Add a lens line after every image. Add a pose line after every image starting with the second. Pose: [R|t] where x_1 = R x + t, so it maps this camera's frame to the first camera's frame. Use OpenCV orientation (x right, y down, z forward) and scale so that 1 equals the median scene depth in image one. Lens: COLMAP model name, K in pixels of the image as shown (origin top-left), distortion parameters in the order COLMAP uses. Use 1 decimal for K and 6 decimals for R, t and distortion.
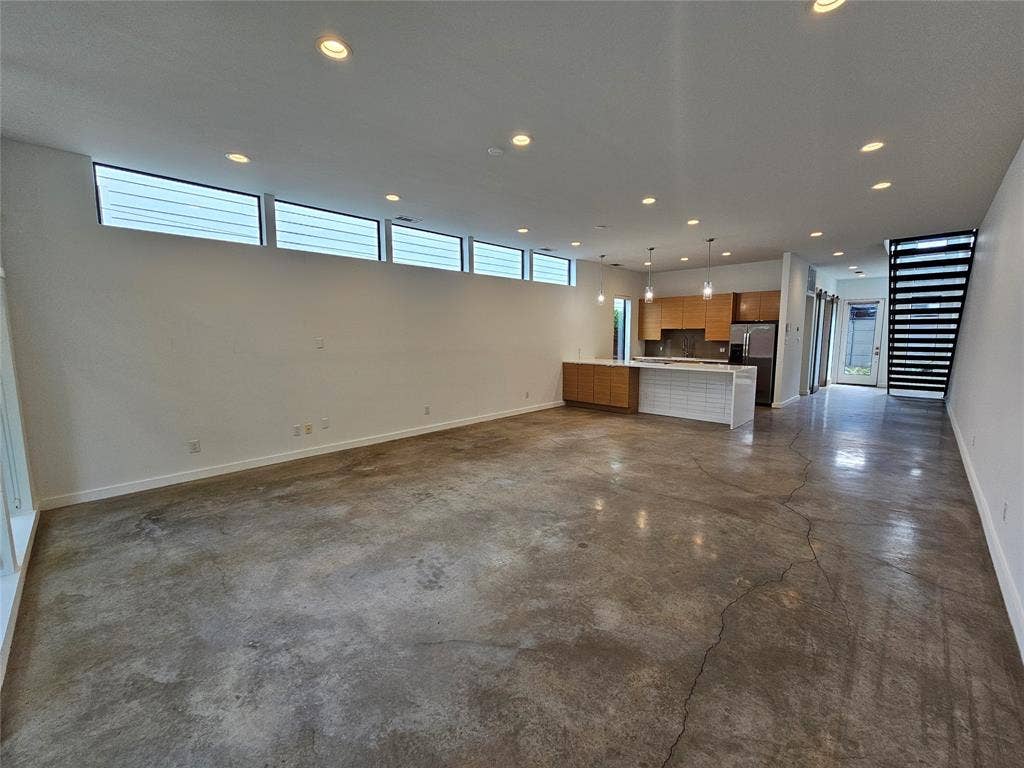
lens RADIAL K [[418.9, 0, 512.3], [0, 418.9, 383.1], [0, 0, 1]] dist [0.000211, 0.000027]
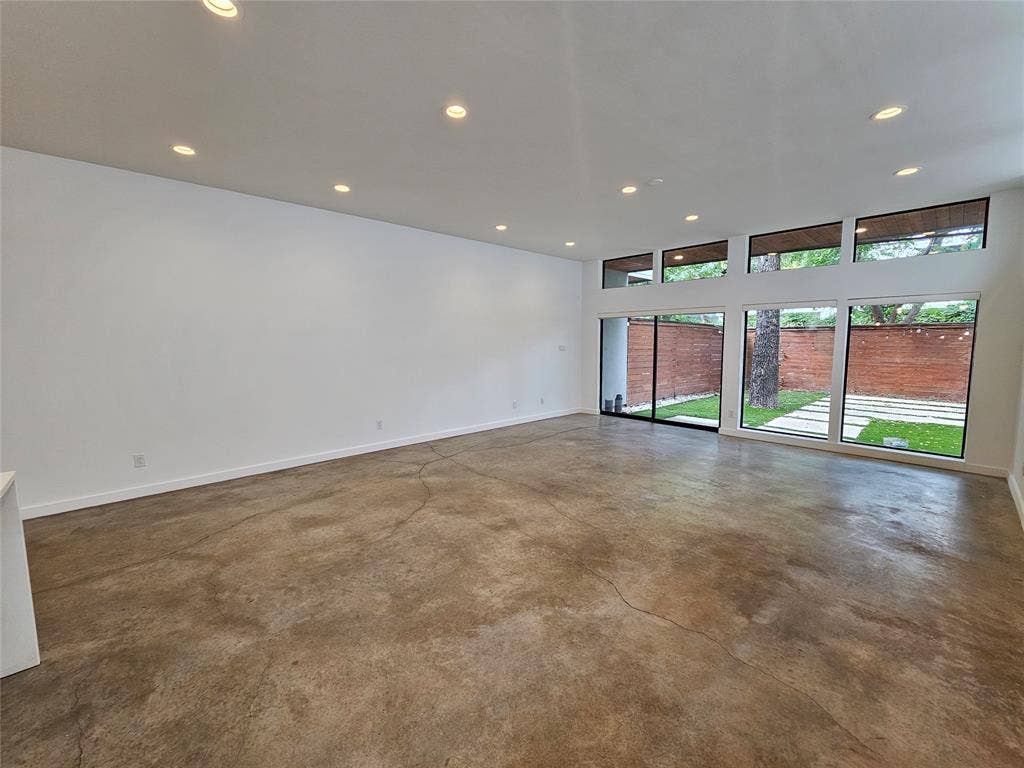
lens RADIAL K [[418.9, 0, 513.5], [0, 418.9, 380.5], [0, 0, 1]] dist [0.000211, 0.000027]
pose [[-0.999325, 0.001595, 0.036713, 0.257685], [0.009358, 0.977167, 0.212265, -0.218064], [-0.035536, 0.212465, -0.976522, 1.843763]]
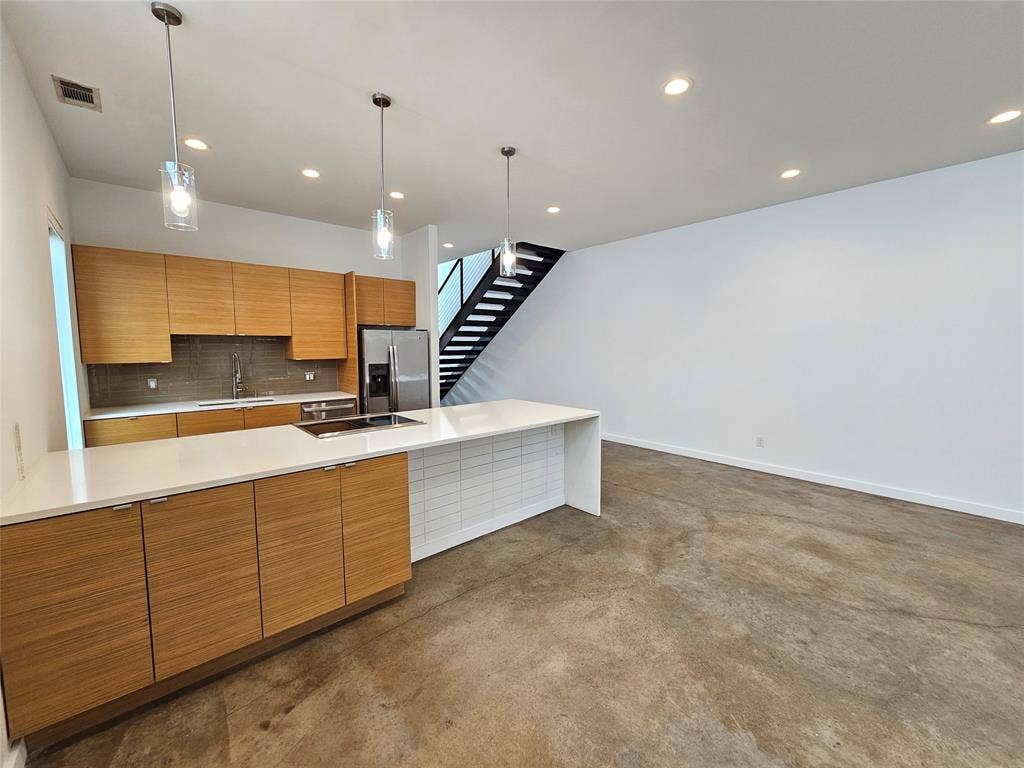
lens RADIAL K [[418.9, 0, 524.6], [0, 418.9, 380.4], [0, 0, 1]] dist [0.000211, 0.000027]
pose [[0.055786, -0.083394, 0.994954, -0.039834], [0.117287, 0.990154, 0.076416, -0.184737], [-0.991530, 0.112432, 0.065018, 1.553642]]
